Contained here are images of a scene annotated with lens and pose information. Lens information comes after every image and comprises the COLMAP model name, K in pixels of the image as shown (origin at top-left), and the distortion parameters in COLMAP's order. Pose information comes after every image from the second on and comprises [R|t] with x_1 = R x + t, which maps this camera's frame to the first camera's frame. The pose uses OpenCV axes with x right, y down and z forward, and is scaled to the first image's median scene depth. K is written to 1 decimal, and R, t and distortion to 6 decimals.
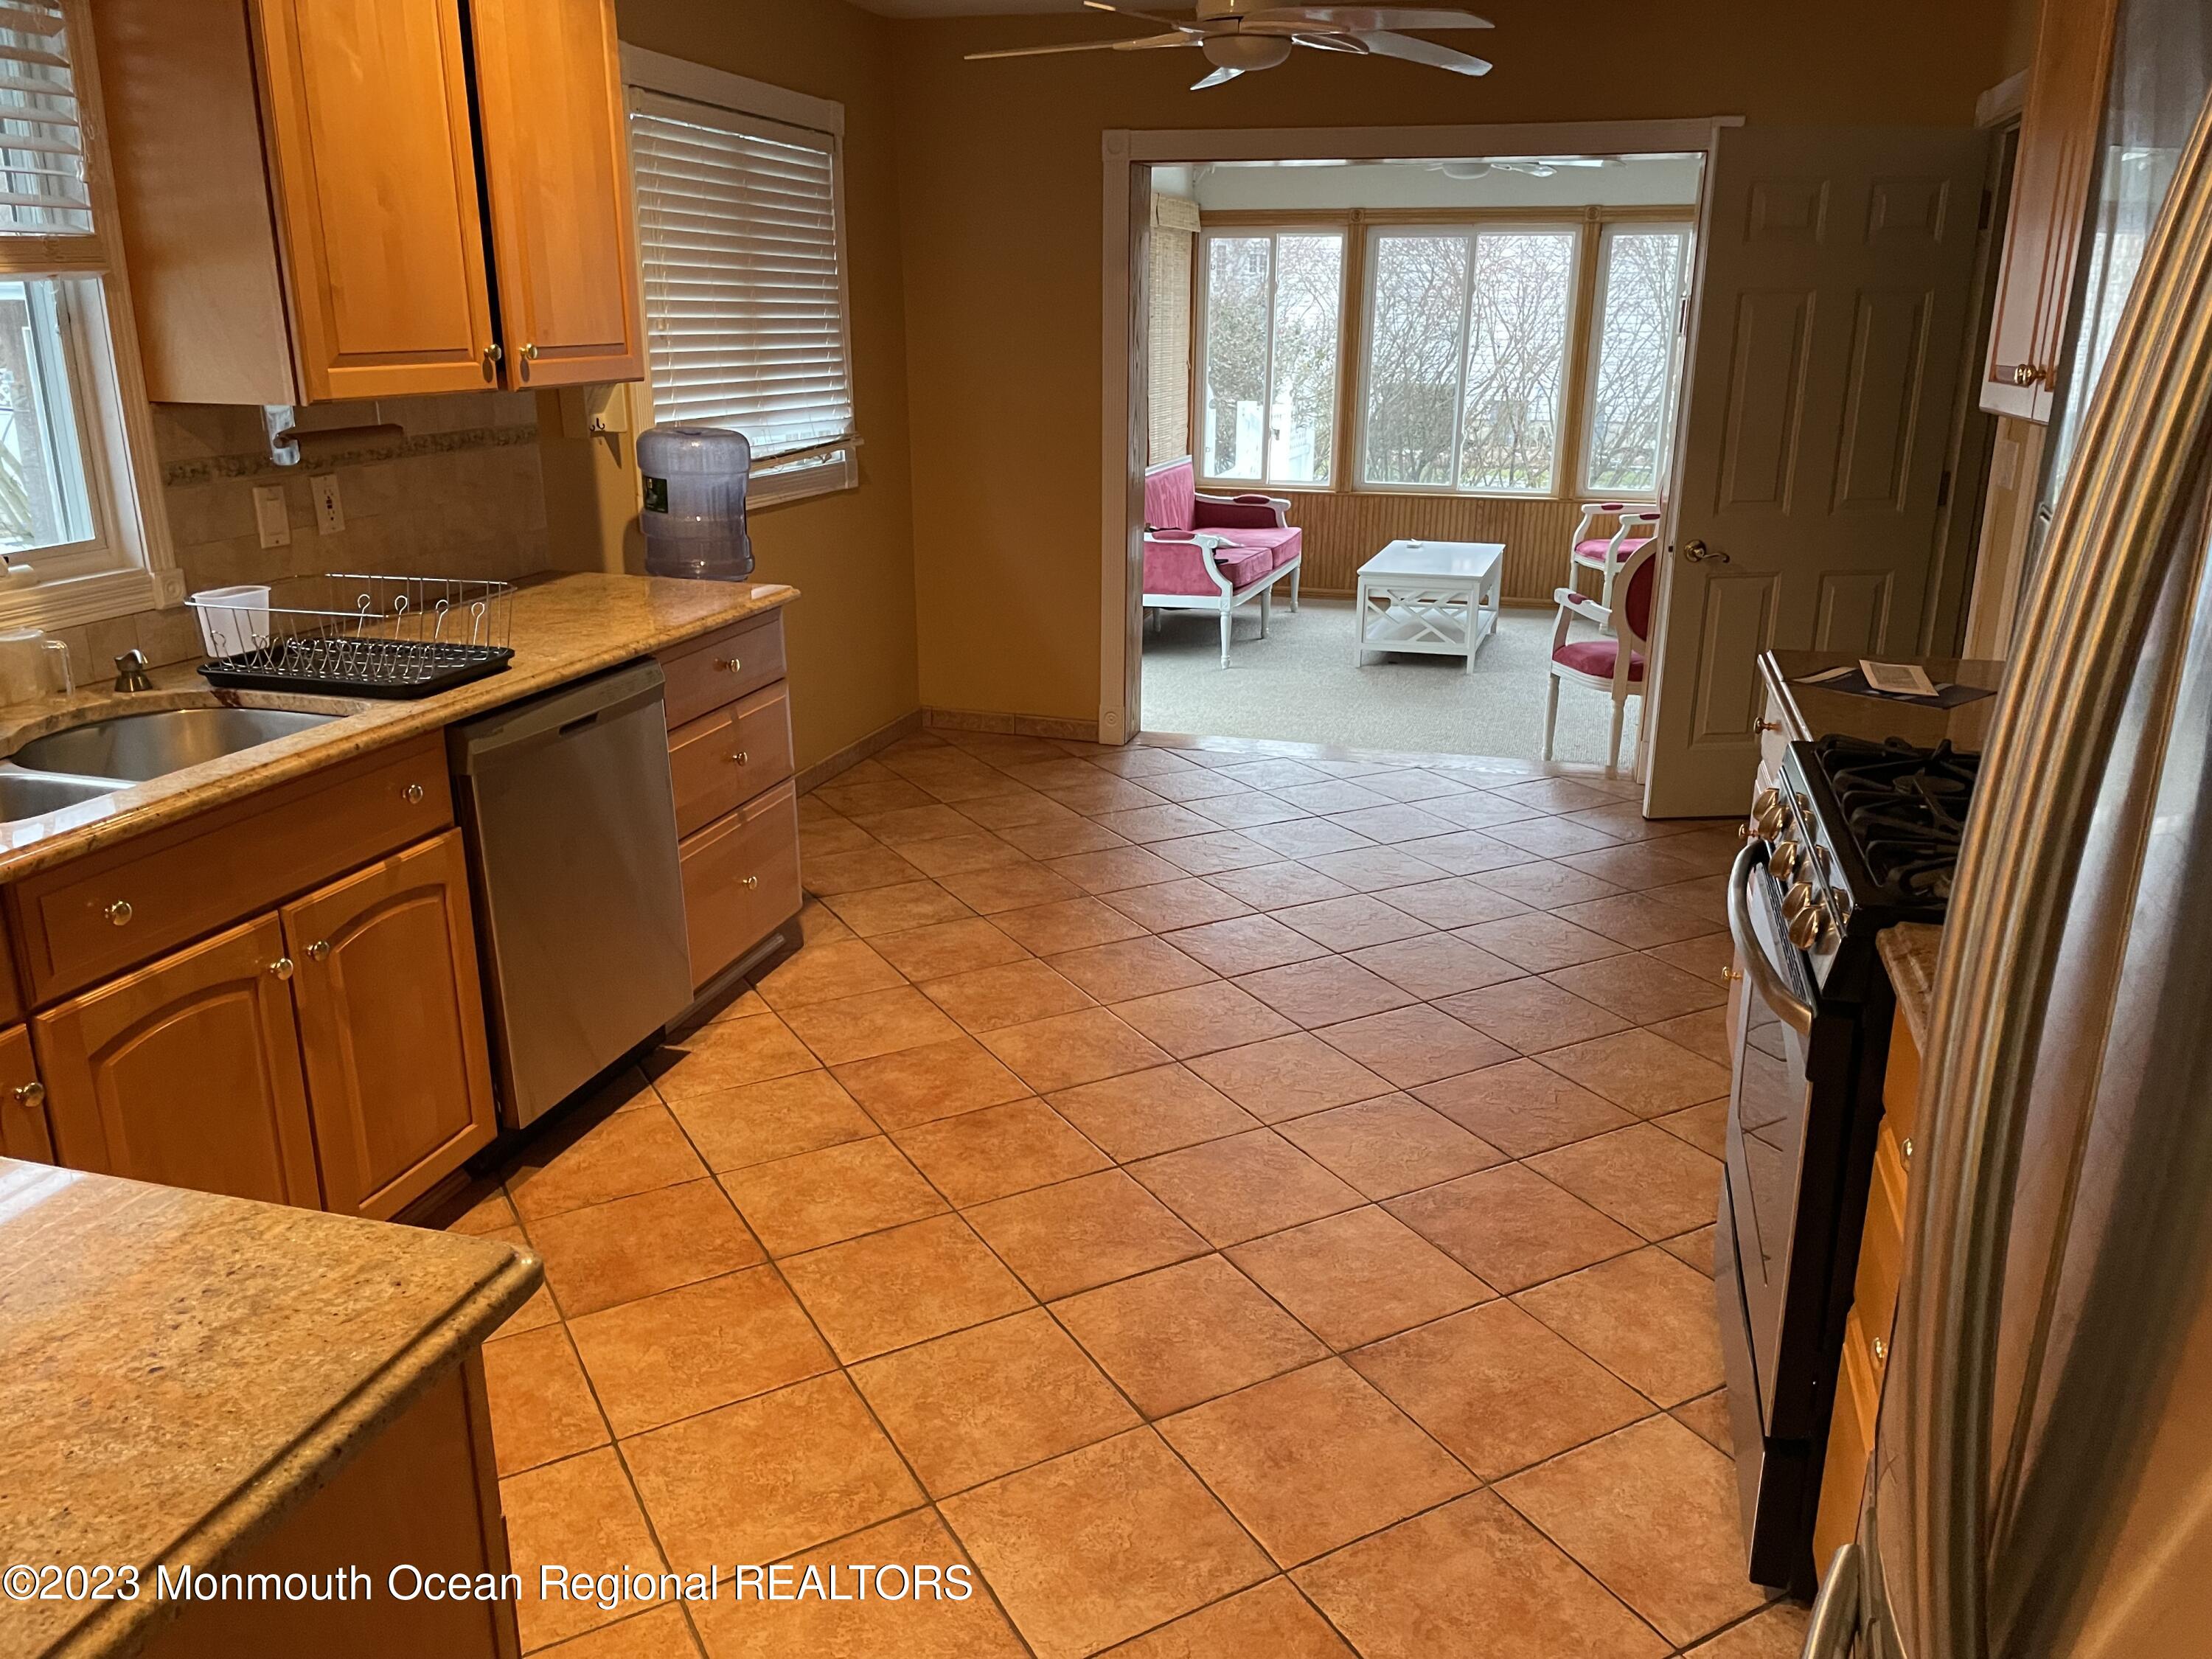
lens RADIAL K [[1696.1, 0, 1126.8], [0, 1696.1, 839.8], [0, 0, 1]] dist [0.100285, -0.096487]
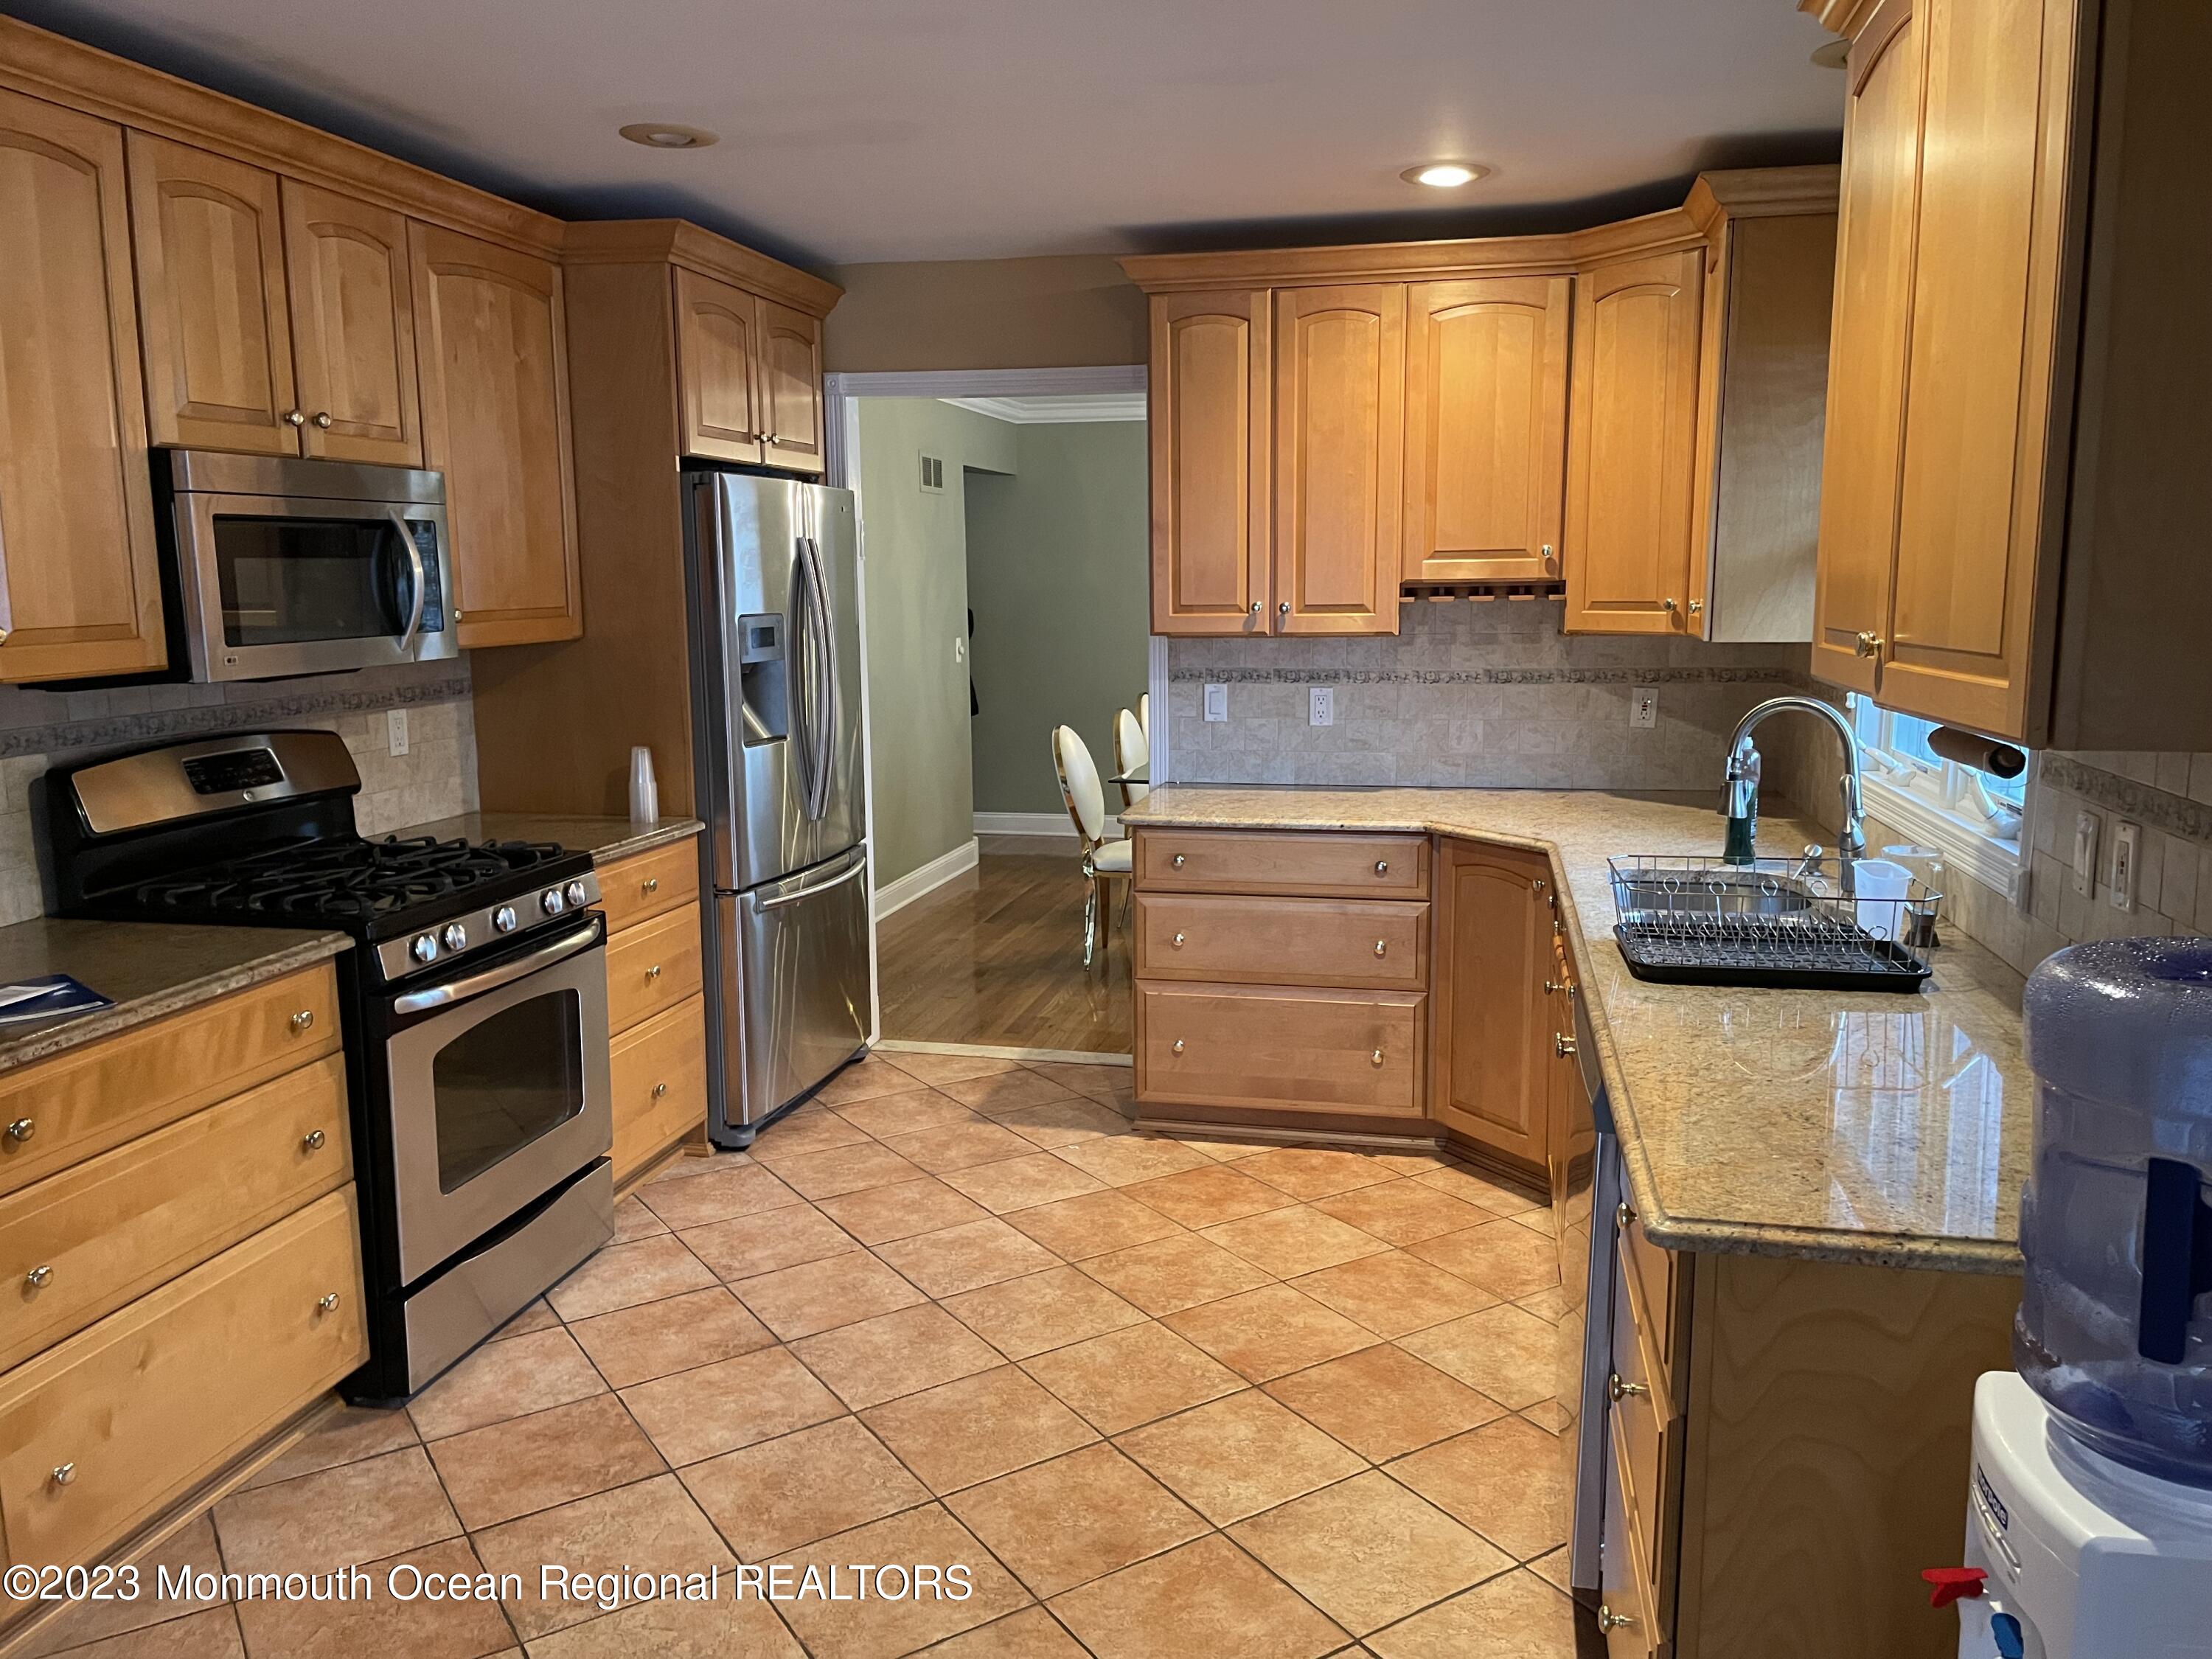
lens RADIAL K [[1696.1, 0, 1108.8], [0, 1696.1, 824.4], [0, 0, 1]] dist [0.100285, -0.096487]
pose [[-0.998522, 0.000861, -0.054347, -0.050105], [-0.022879, 0.900326, 0.434614, -0.578763], [0.049304, 0.435215, -0.898976, 1.860166]]
